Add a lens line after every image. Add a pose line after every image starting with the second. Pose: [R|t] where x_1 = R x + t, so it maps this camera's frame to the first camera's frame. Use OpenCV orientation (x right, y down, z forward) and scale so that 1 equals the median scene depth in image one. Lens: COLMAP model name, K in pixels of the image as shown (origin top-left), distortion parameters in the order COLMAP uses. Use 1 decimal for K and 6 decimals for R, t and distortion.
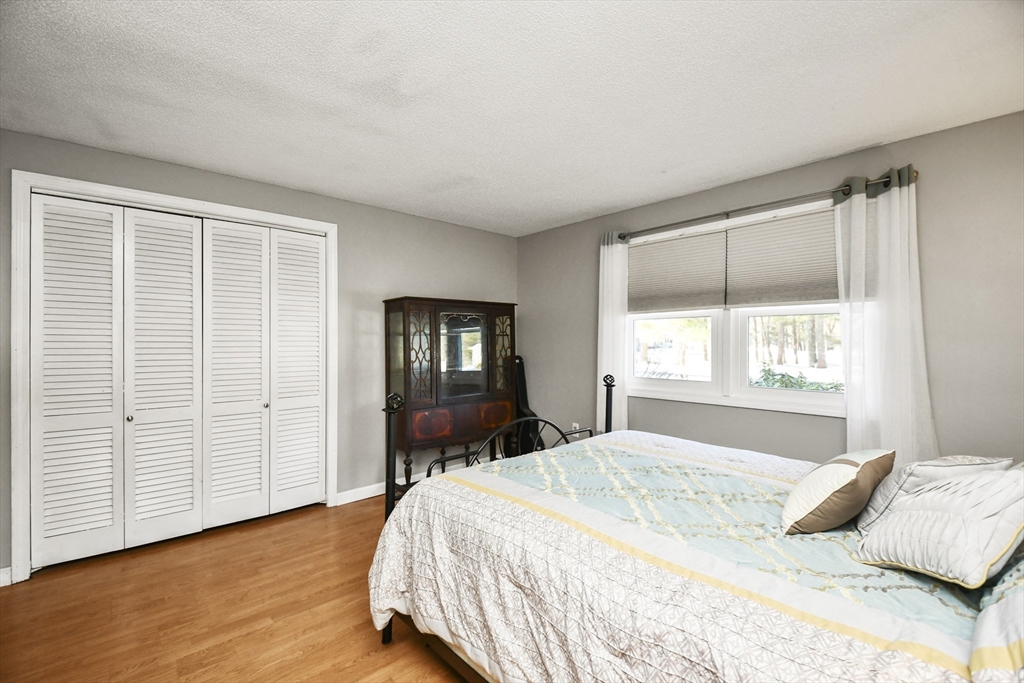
lens RADIAL K [[446.5, 0, 507.0], [0, 446.5, 345.7], [0, 0, 1]] dist [0.000338, -0.000123]
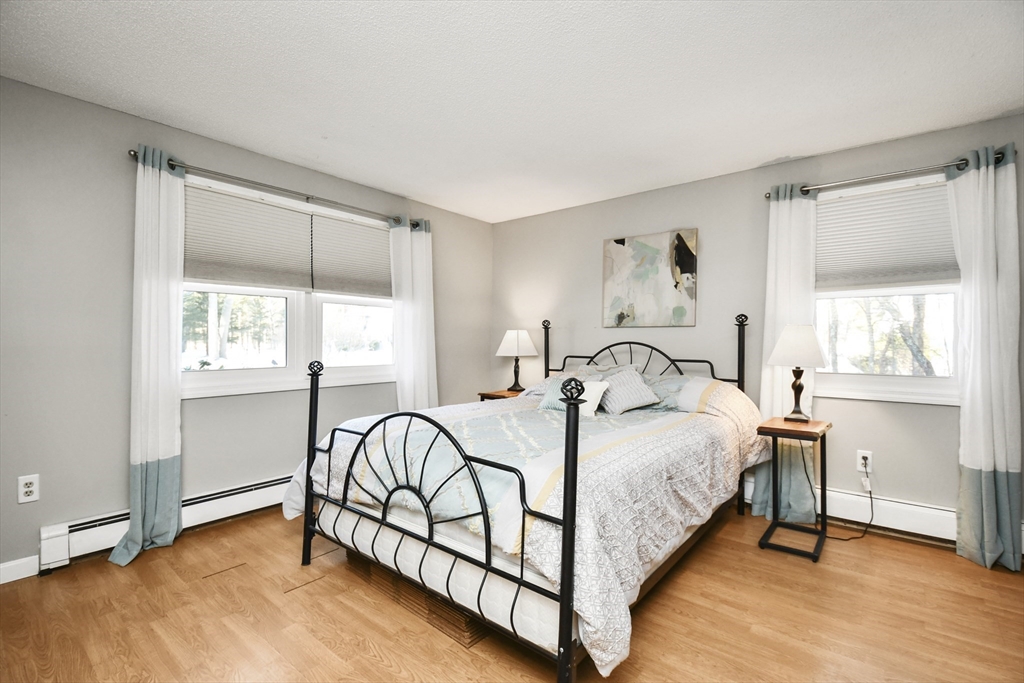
lens RADIAL K [[450.4, 0, 514.0], [0, 450.4, 339.3], [0, 0, 1]] dist [0.021298, -0.000195]
pose [[-0.150255, -0.005077, 0.988634, -0.614246], [0.002102, 0.999983, 0.005455, 0.019818], [-0.988645, 0.002898, -0.150241, 0.730078]]
